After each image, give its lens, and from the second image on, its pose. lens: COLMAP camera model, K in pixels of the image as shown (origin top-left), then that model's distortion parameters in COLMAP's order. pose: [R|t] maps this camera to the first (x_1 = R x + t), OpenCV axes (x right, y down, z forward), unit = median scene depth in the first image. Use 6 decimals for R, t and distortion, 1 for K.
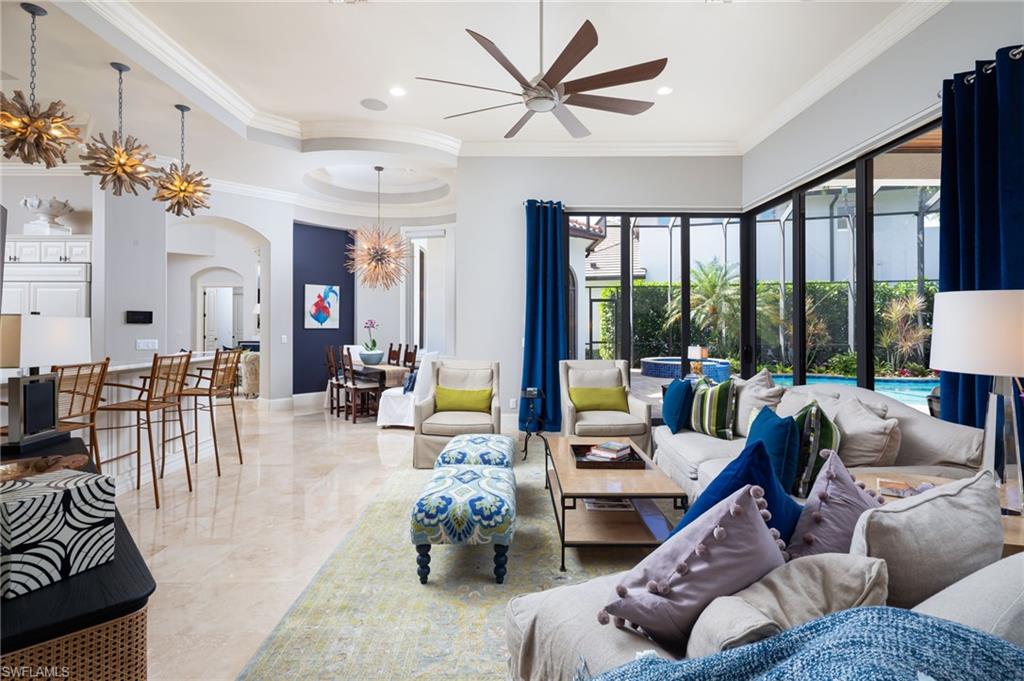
lens RADIAL K [[504.9, 0, 502.1], [0, 504.9, 309.5], [0, 0, 1]] dist [-0.001618, -0.000146]
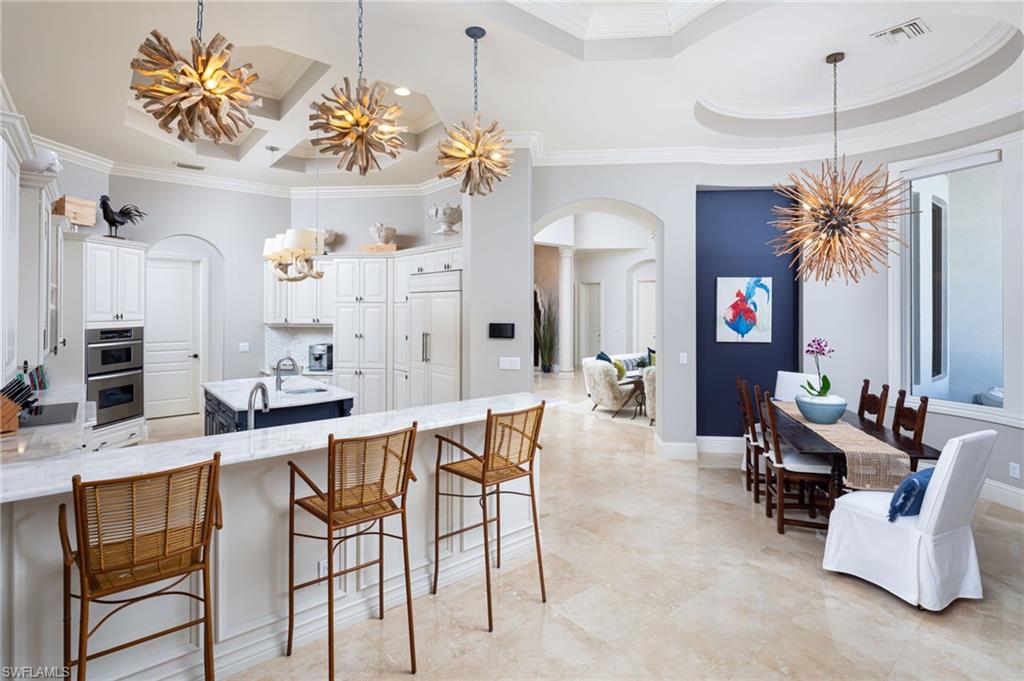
lens RADIAL K [[504.9, 0, 502.1], [0, 504.9, 309.5], [0, 0, 1]] dist [-0.001618, -0.000146]
pose [[0.647137, -0.000349, -0.762374, -0.063750], [0.022672, 0.999566, 0.018788, -0.029176], [0.762037, -0.029442, 0.646864, 0.376500]]
